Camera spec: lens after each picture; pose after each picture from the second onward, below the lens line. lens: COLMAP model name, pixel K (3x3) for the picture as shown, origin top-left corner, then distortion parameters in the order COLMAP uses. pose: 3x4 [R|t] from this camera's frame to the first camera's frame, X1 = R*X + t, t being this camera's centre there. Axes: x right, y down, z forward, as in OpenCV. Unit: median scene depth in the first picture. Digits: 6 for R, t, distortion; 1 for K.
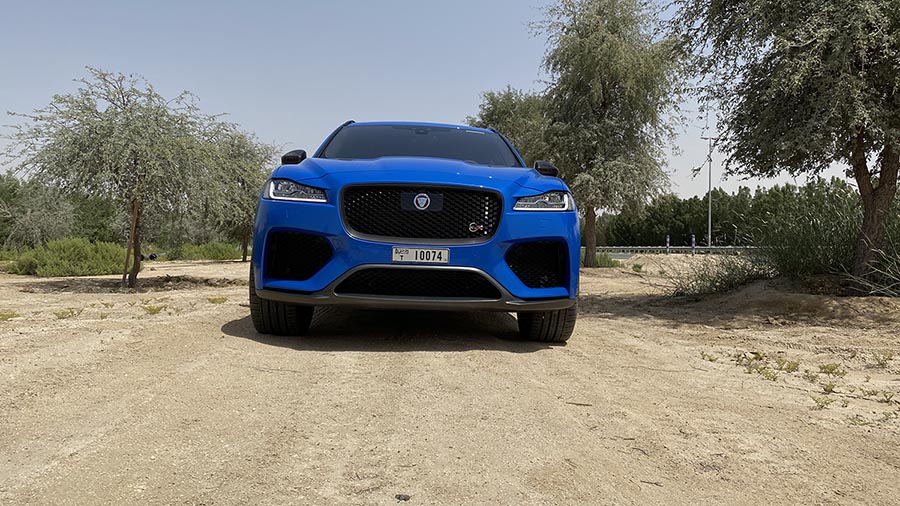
lens RADIAL K [[702.0, 0, 453.9], [0, 702.0, 250.9], [0, 0, 1]] dist [0.045768, -0.060473]
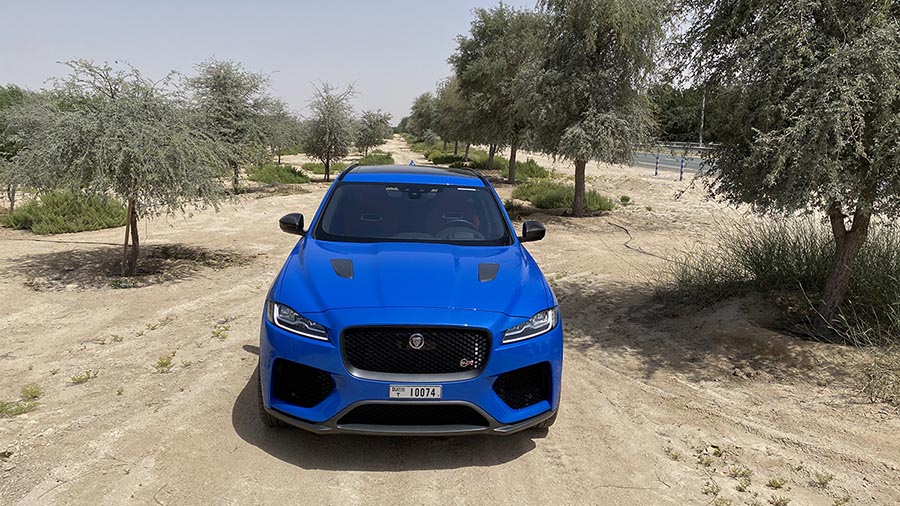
lens RADIAL K [[702.4, 0, 455.4], [0, 702.4, 249.3], [0, 0, 1]] dist [0.037260, -0.044968]
pose [[0.999840, 0.004936, 0.017166, -0.003971], [-0.007713, 0.986149, 0.165680, -0.290082], [-0.016111, -0.165786, 0.986030, -0.033696]]
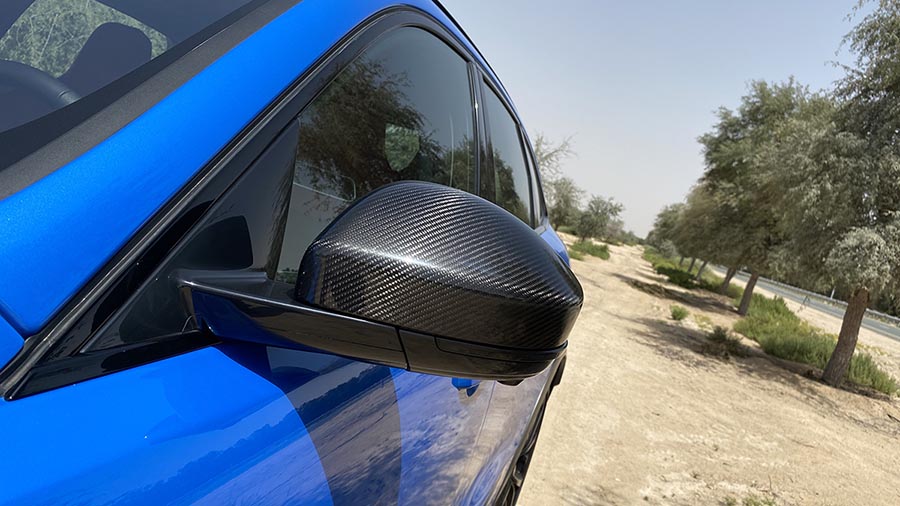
lens RADIAL K [[702.4, 0, 455.4], [0, 702.4, 249.3], [0, 0, 1]] dist [0.037260, -0.044968]
pose [[0.909440, 0.271193, -0.315236, 0.190167], [-0.261253, 0.962411, 0.074246, -0.142193], [0.323521, 0.014834, 0.946105, 1.007761]]
